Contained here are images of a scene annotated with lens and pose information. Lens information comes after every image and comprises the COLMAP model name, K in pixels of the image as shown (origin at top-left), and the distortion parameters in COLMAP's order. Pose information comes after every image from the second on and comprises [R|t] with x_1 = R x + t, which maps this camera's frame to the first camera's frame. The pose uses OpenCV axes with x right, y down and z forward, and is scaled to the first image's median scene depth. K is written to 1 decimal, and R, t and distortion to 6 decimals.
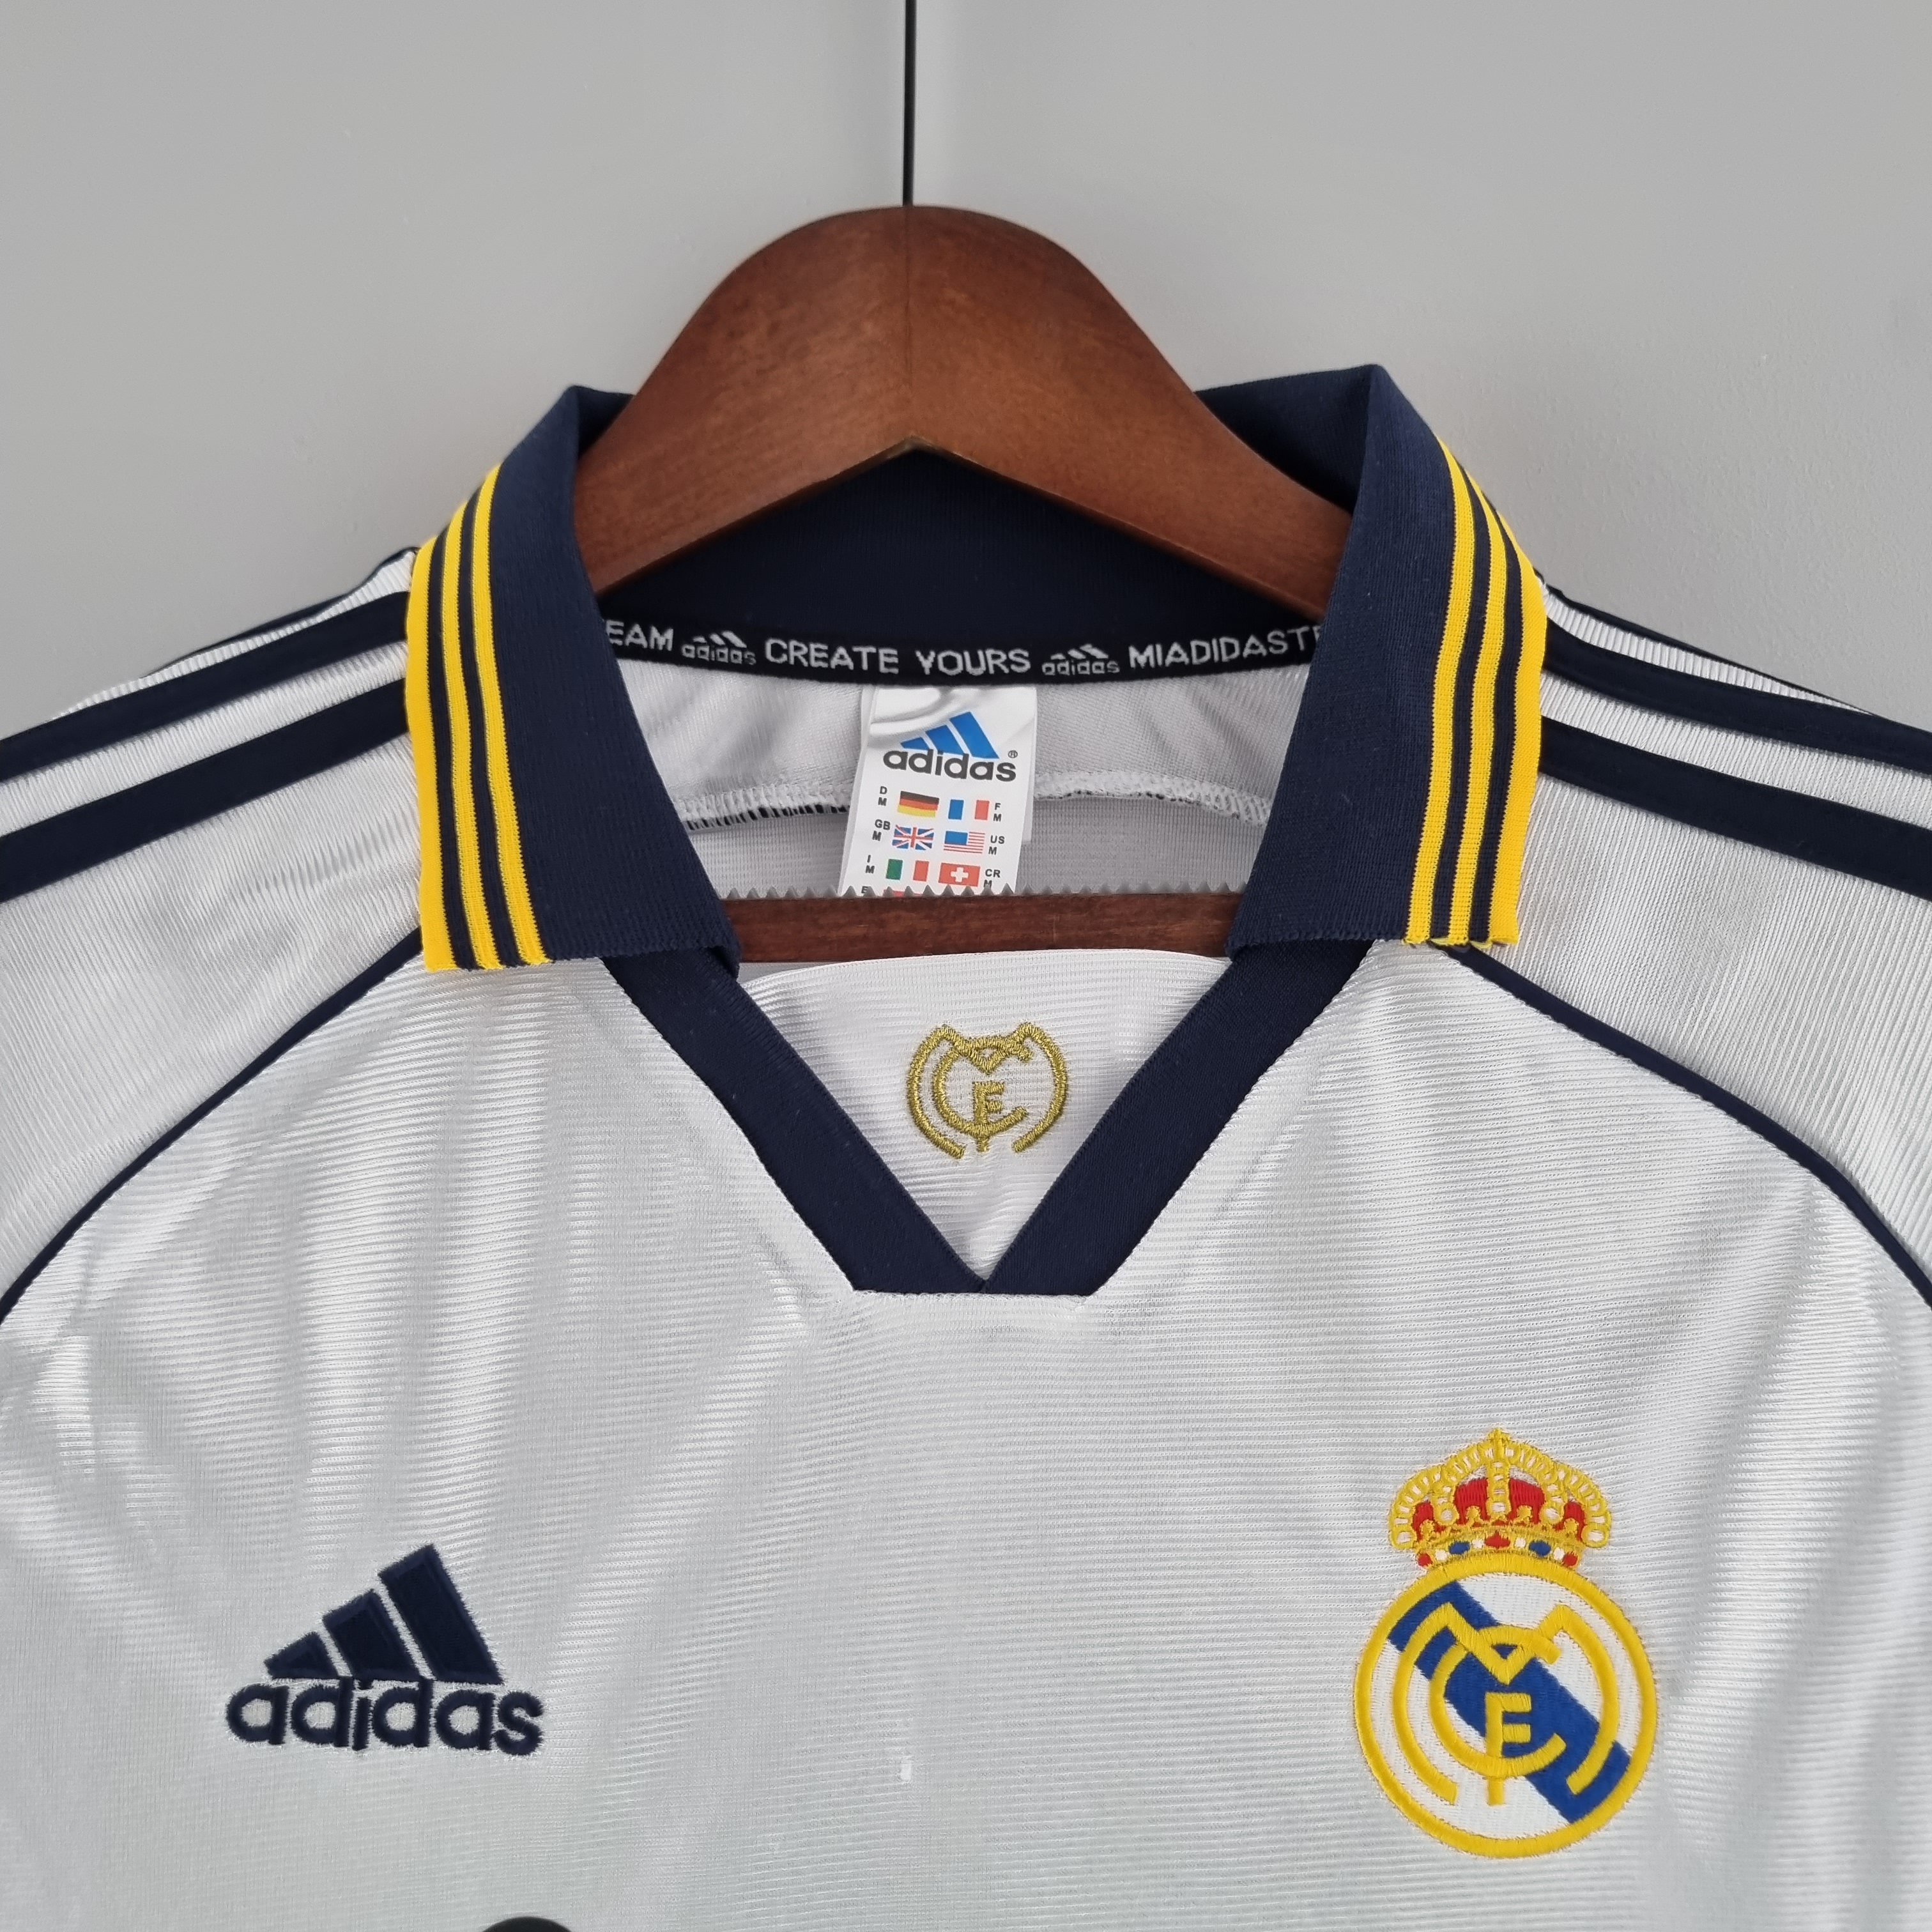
lens RADIAL K [[2046.7, 0, 966.0], [0, 2046.7, 966.0], [0, 0, 1]] dist [0.007679, 0.011161]
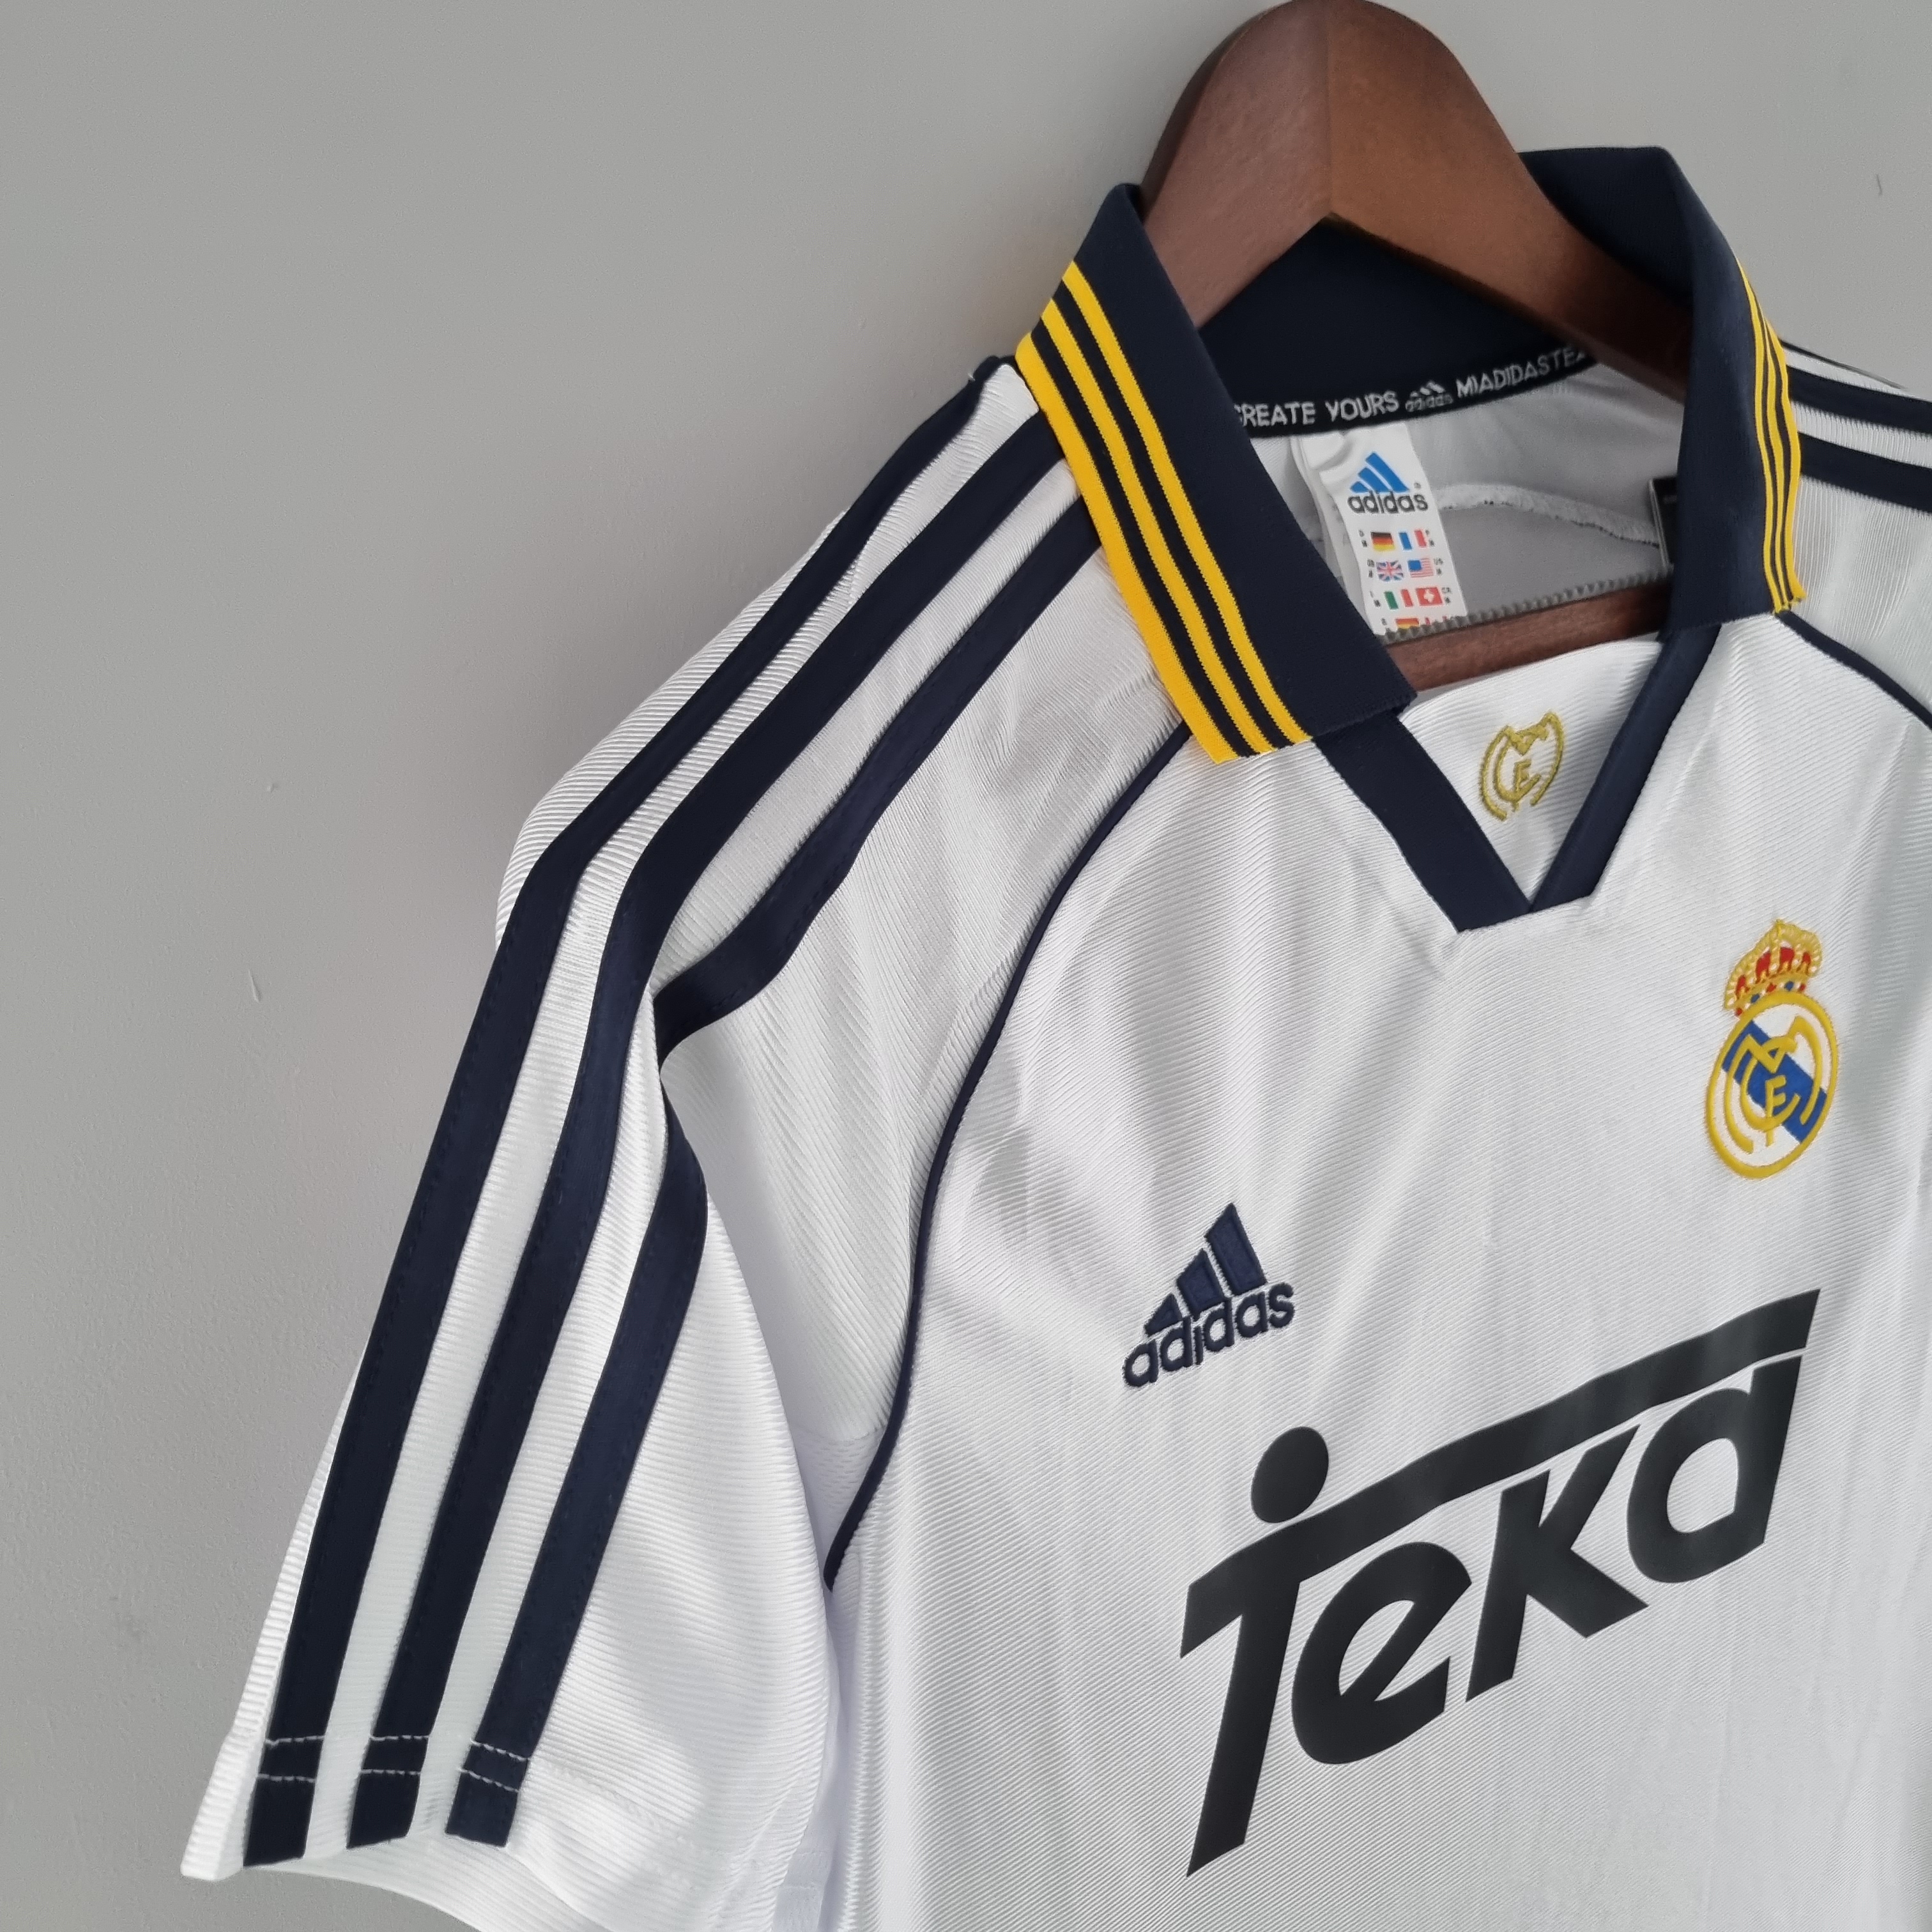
lens RADIAL K [[2046.7, 0, 966.0], [0, 2046.7, 966.0], [0, 0, 1]] dist [0.007679, 0.011161]
pose [[0.828803, -0.248100, 0.501530, -0.989629], [0.092595, 0.944780, 0.314352, -0.268808], [-0.551826, -0.214097, 0.806009, 0.097355]]
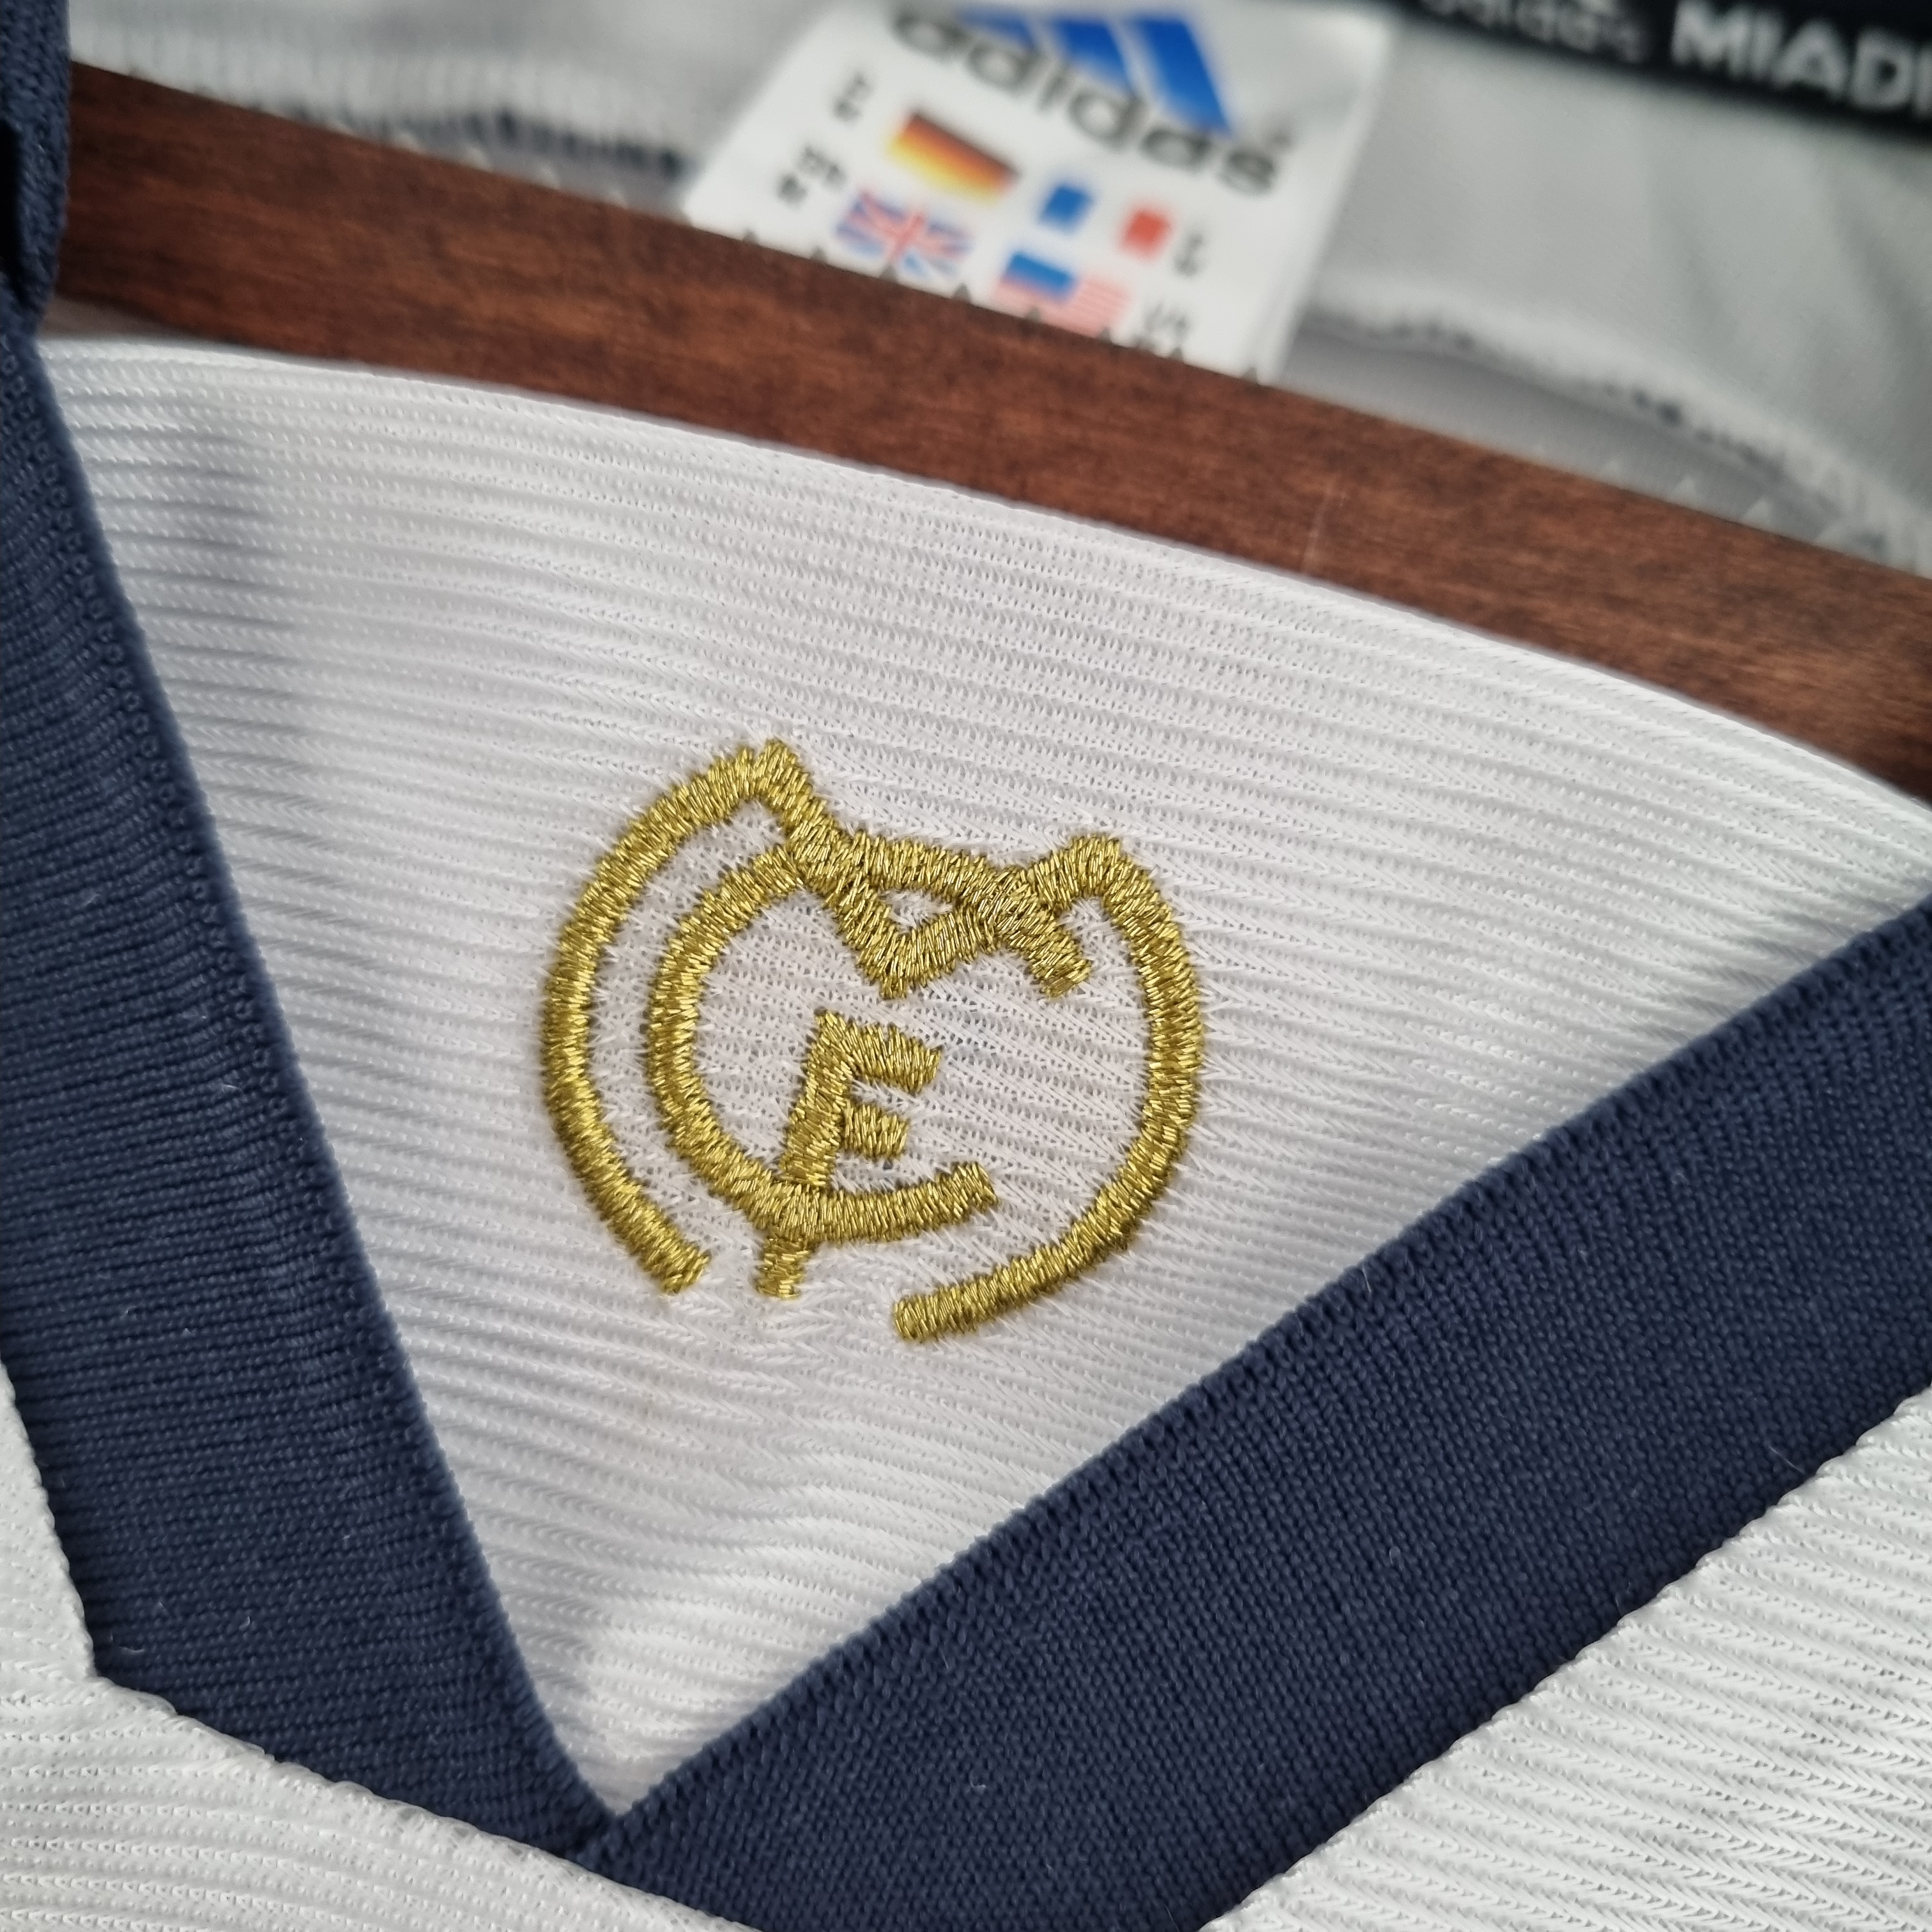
lens RADIAL K [[2147.0, 0, 941.4], [0, 2147.0, 969.0], [0, 0, 1]] dist [-0.065972, 0.002568]
pose [[0.952967, 0.301901, -0.026629, 0.022562], [-0.303000, 0.950981, -0.061853, 0.063622], [0.006650, 0.067012, 0.997730, 0.744528]]
